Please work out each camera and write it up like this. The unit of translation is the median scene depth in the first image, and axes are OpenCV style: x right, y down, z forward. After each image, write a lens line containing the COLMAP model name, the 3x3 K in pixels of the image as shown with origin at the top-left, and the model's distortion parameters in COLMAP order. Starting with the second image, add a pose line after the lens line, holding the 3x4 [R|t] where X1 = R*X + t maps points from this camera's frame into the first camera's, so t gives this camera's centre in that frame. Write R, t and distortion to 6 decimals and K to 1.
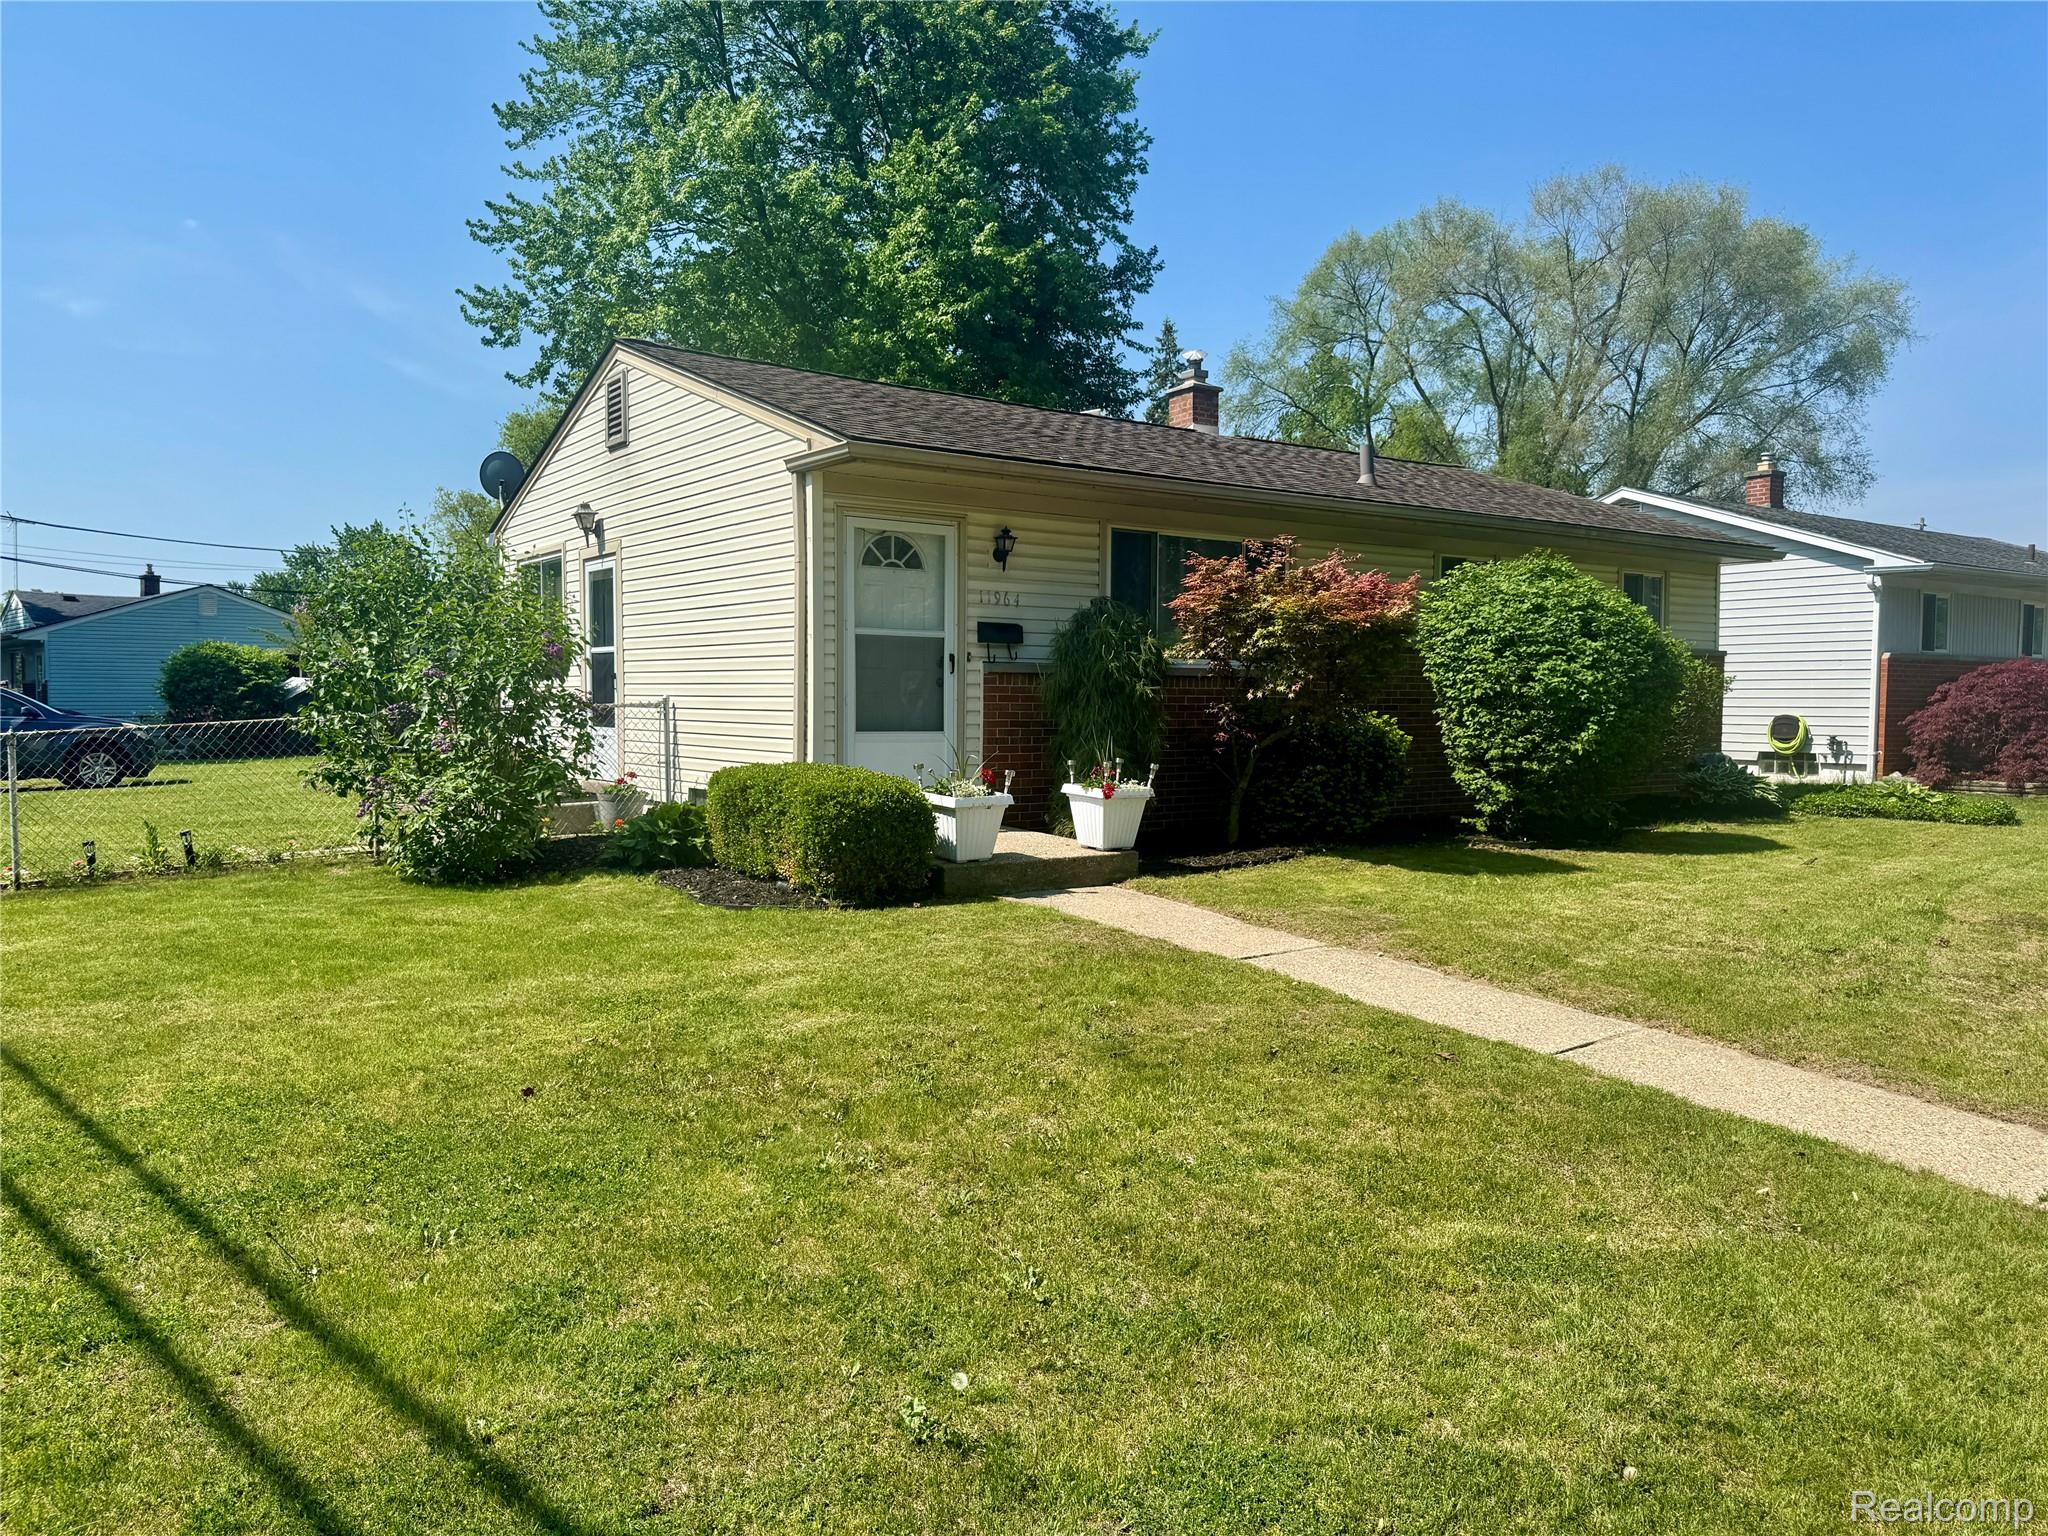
lens RADIAL K [[1468.2, 0, 1008.0], [0, 1468.2, 780.5], [0, 0, 1]] dist [0.052350, -0.064386]
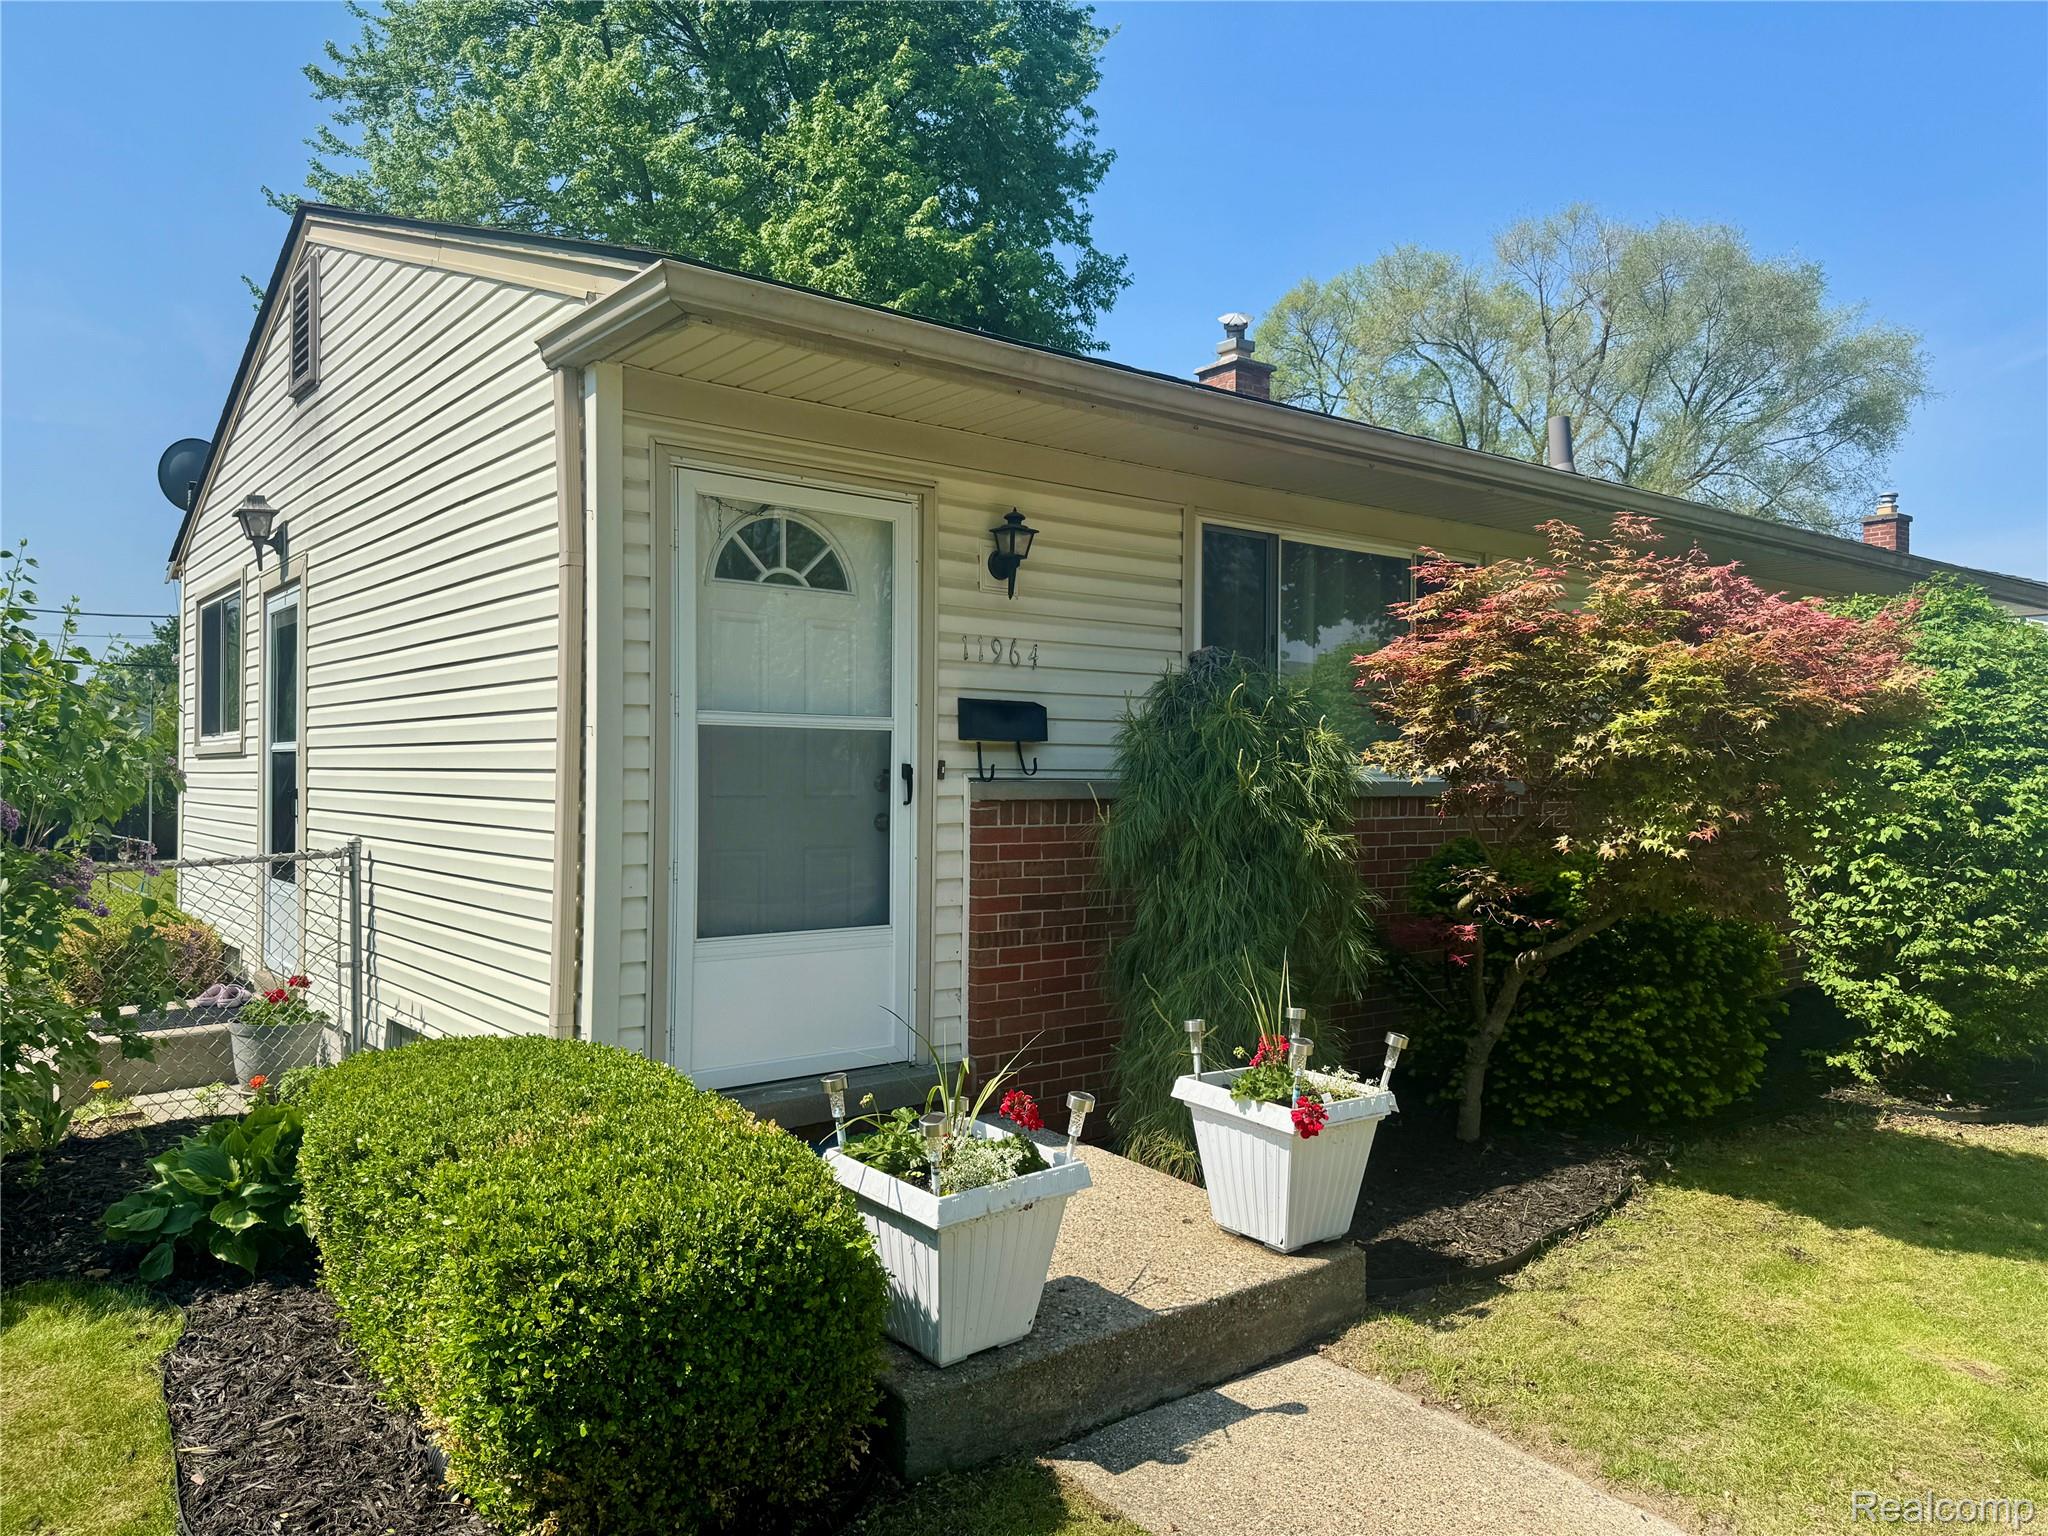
lens RADIAL K [[1468.2, 0, 1019.9], [0, 1468.2, 754.5], [0, 0, 1]] dist [0.052350, -0.064386]
pose [[0.997963, -0.000885, 0.063793, -0.029574], [0.005264, 0.997637, -0.068506, -0.052525], [-0.063582, 0.068703, 0.995609, 0.482852]]
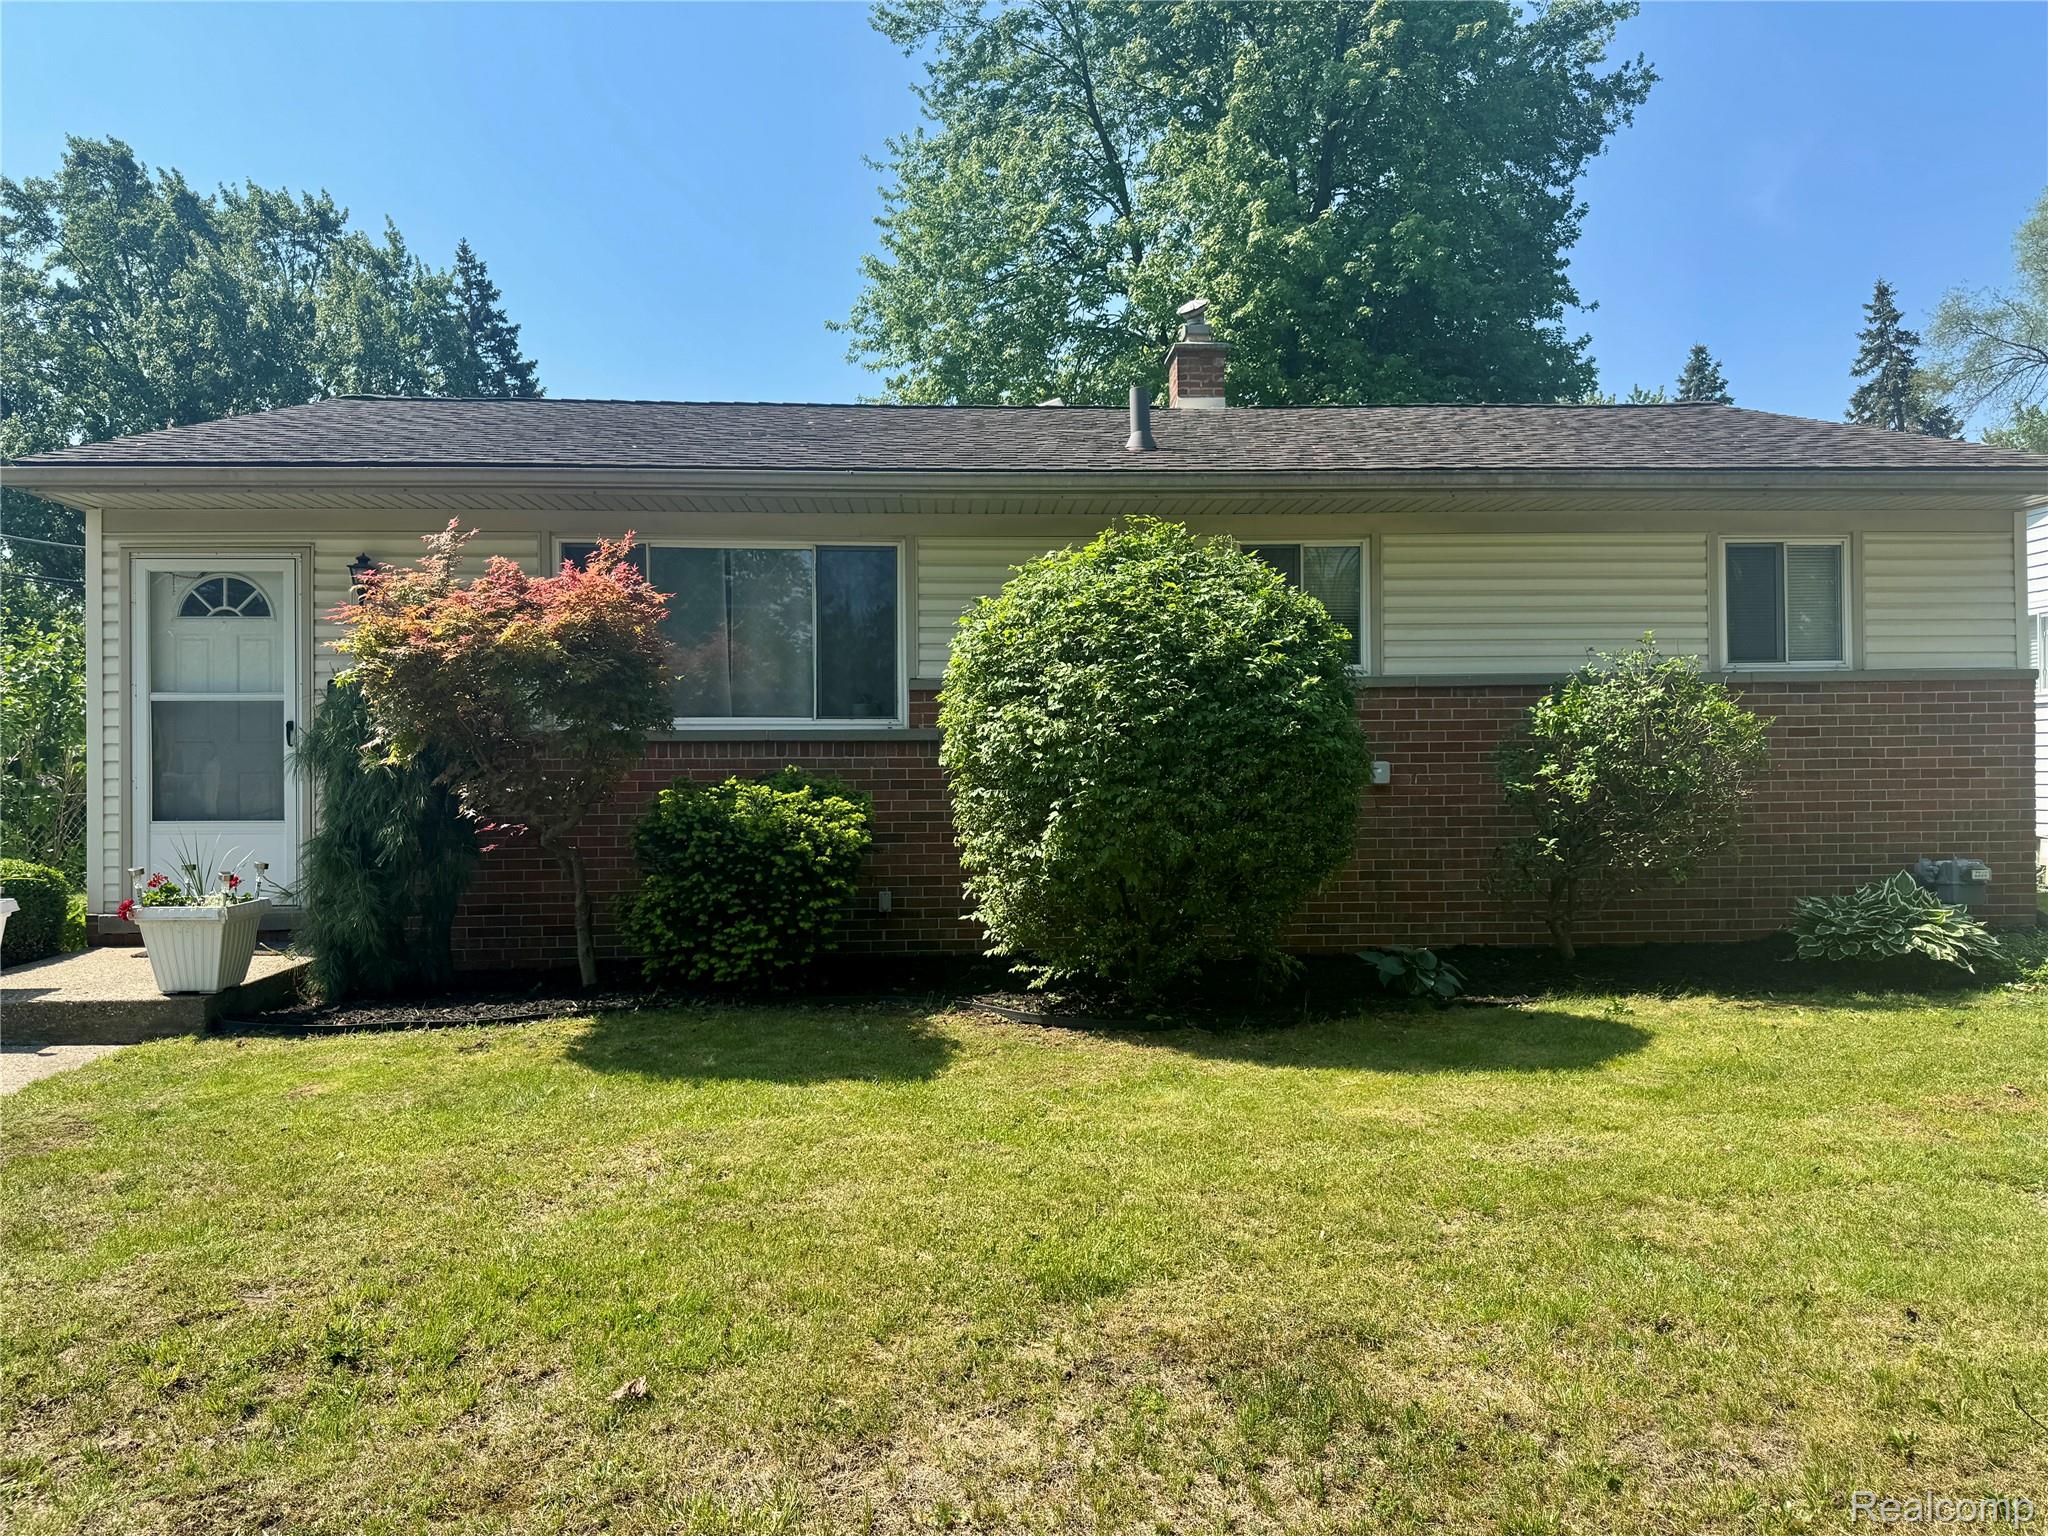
lens RADIAL K [[1468.2, 0, 1013.3], [0, 1468.2, 773.5], [0, 0, 1]] dist [0.052350, -0.064386]
pose [[0.845863, -0.011389, -0.533279, 0.658320], [-0.017145, 0.998675, -0.048524, -0.025093], [0.533125, 0.050188, 0.844547, 0.503468]]
